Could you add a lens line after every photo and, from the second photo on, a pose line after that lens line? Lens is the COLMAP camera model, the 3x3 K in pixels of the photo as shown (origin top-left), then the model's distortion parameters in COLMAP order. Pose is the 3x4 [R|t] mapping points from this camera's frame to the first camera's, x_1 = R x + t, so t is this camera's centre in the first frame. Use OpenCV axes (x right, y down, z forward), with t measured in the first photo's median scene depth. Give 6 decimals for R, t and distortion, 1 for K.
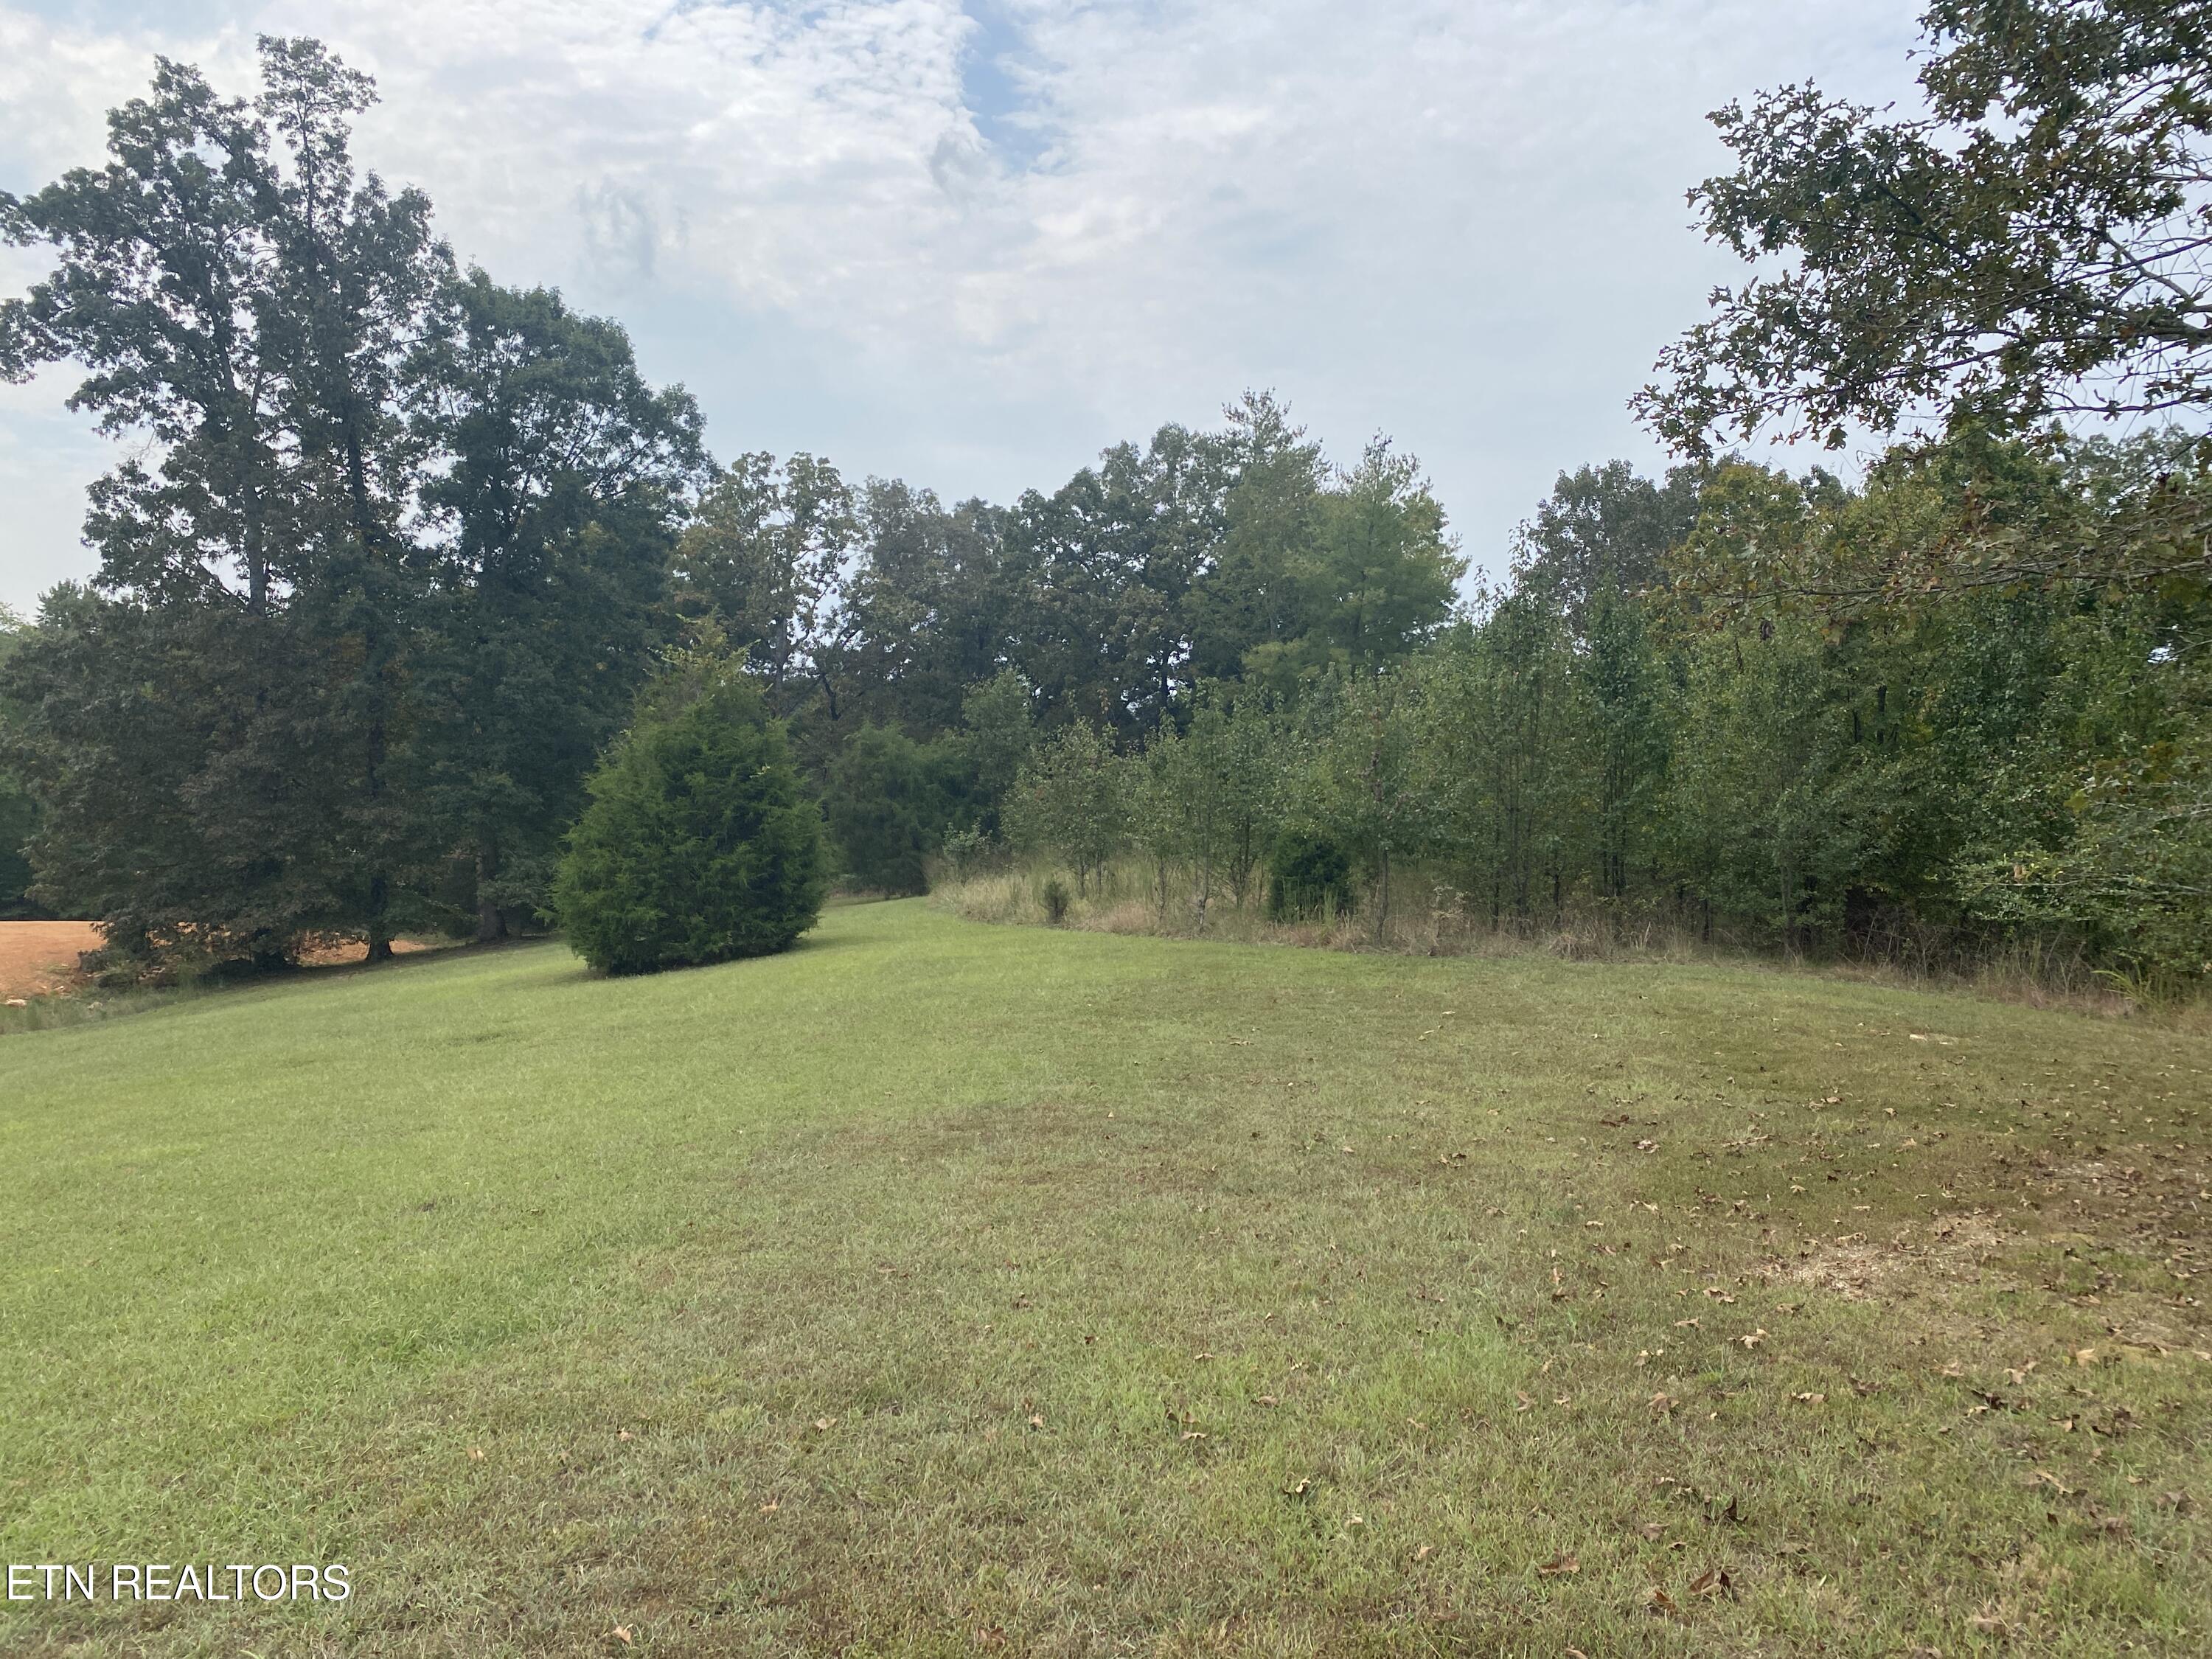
lens RADIAL K [[1651.0, 0, 1122.7], [0, 1651.0, 872.4], [0, 0, 1]] dist [0.048658, -0.067411]
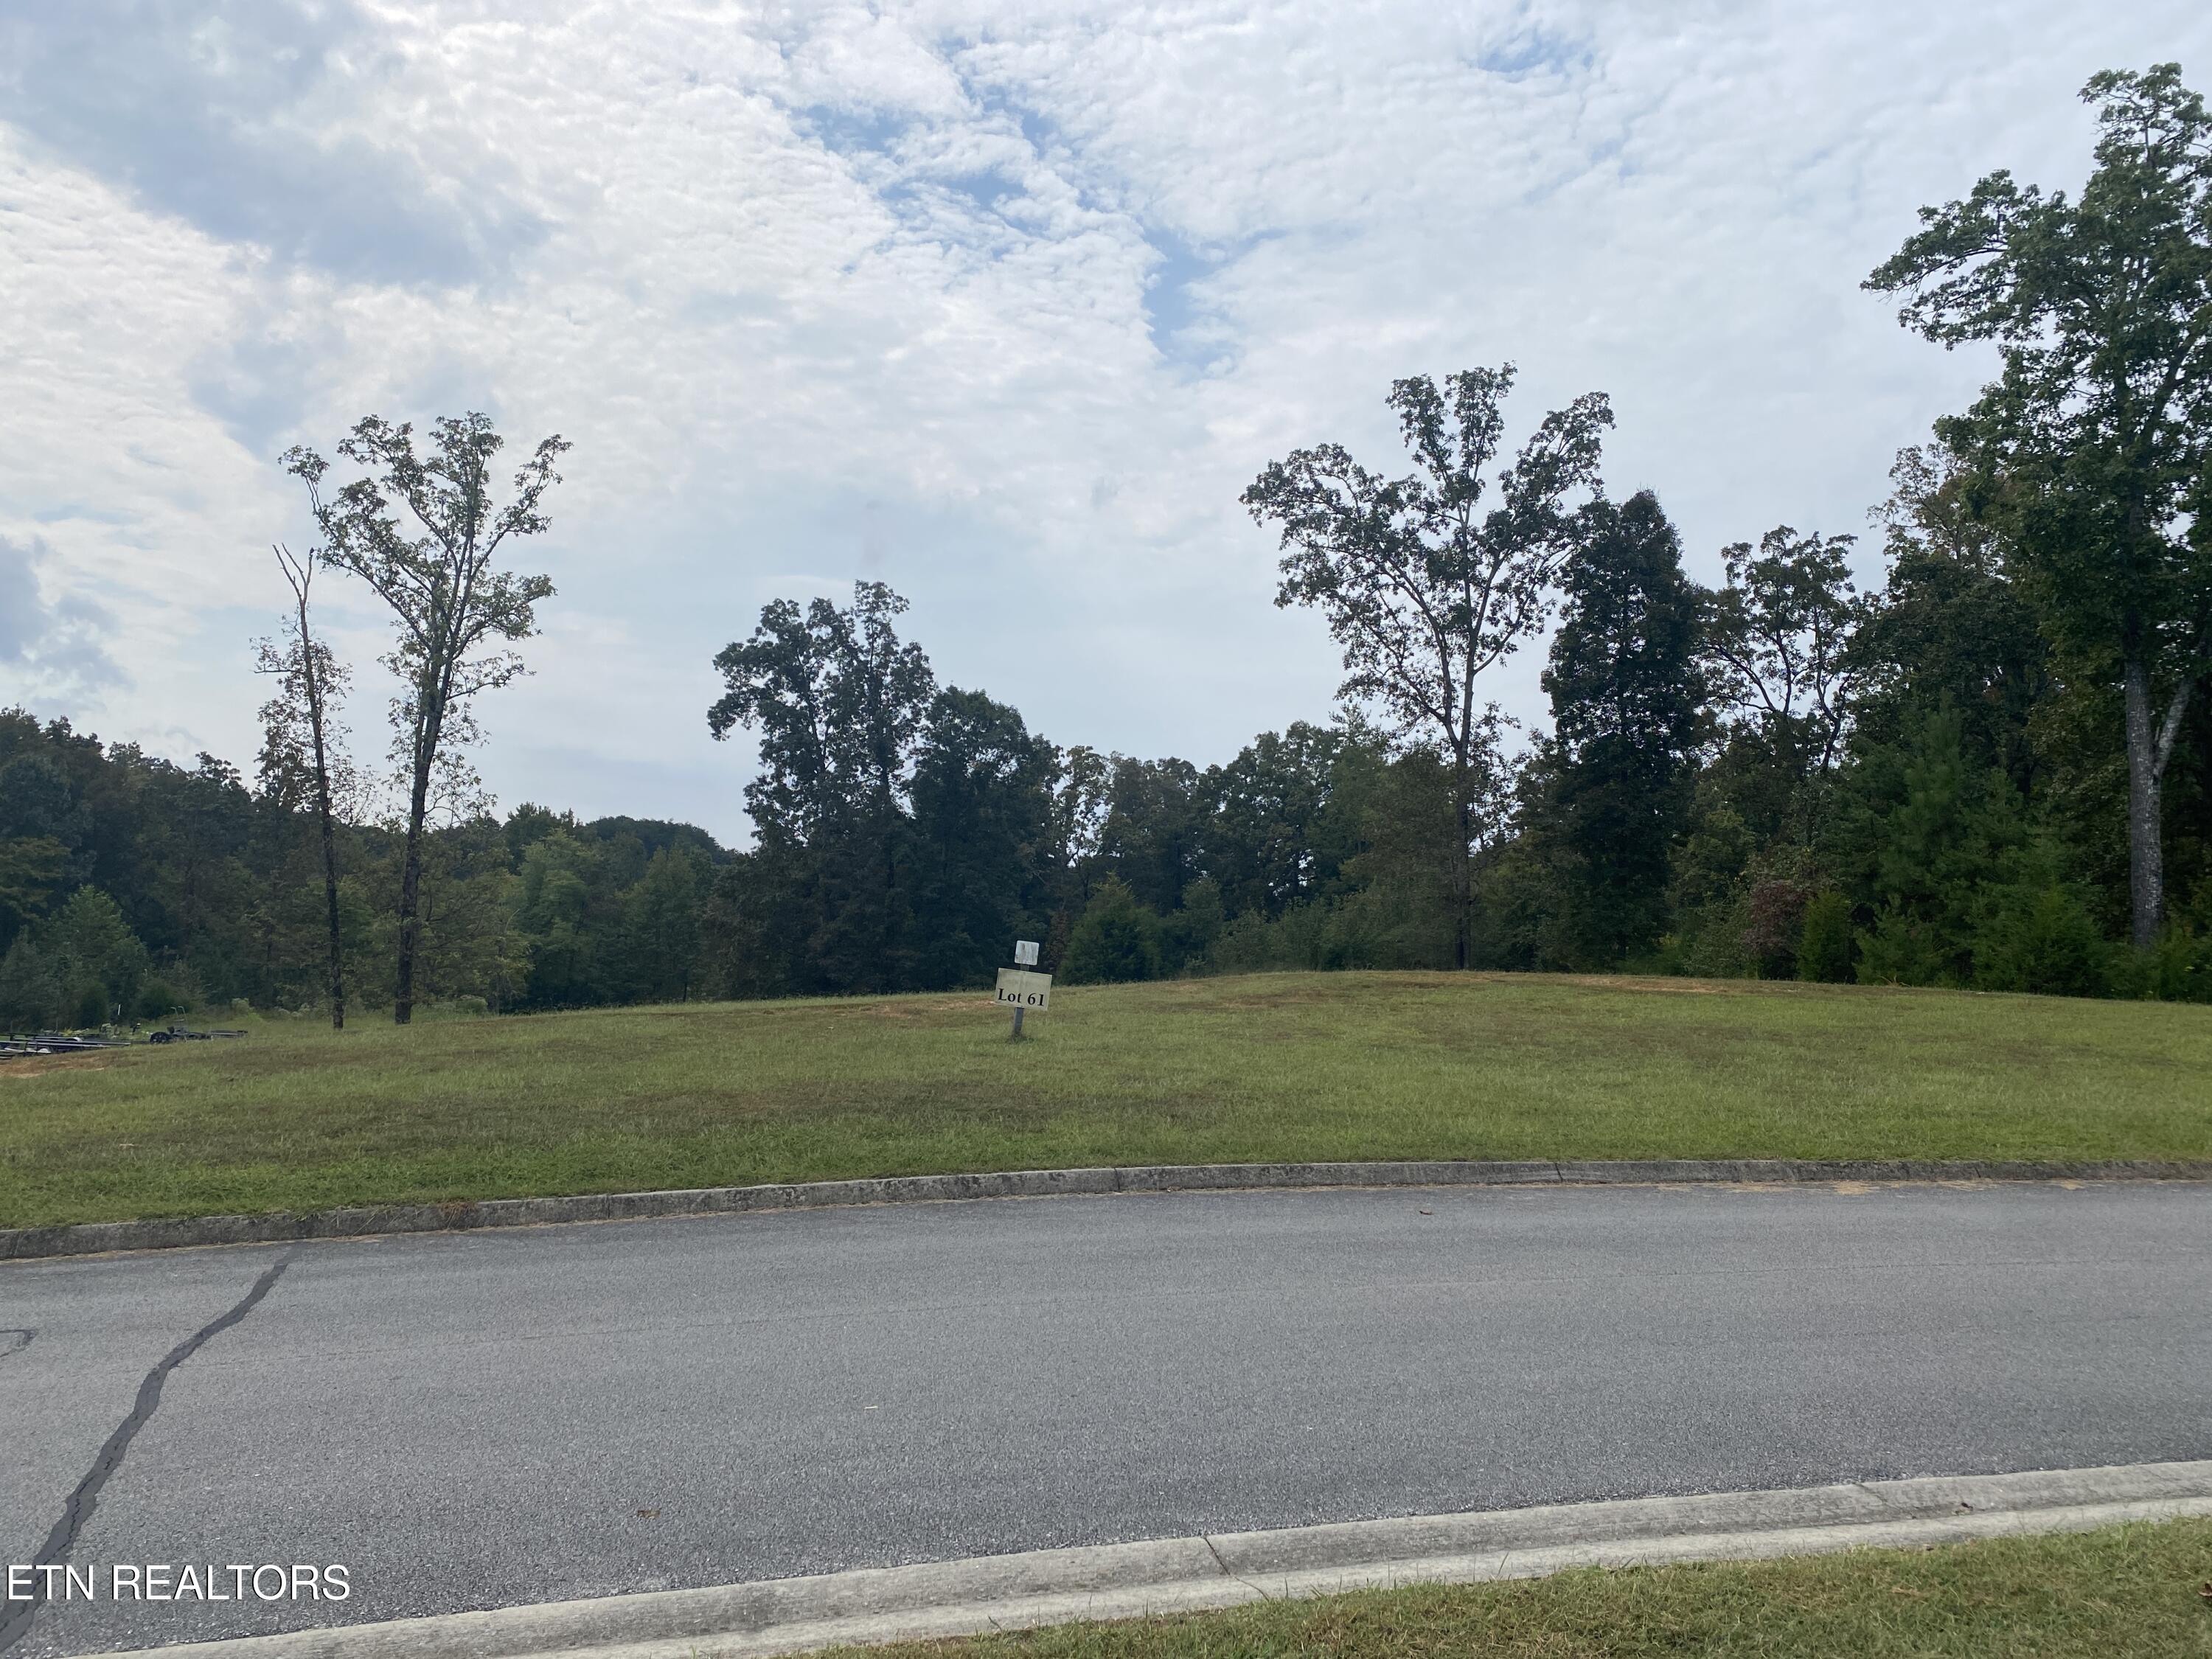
lens RADIAL K [[1651.0, 0, 1122.7], [0, 1651.0, 872.4], [0, 0, 1]] dist [0.048658, -0.067411]
pose [[0.995152, -0.003464, -0.098286, 0.016451], [-0.006437, 0.994942, -0.100240, 0.044839], [0.098136, 0.100387, 0.990097, -0.645300]]
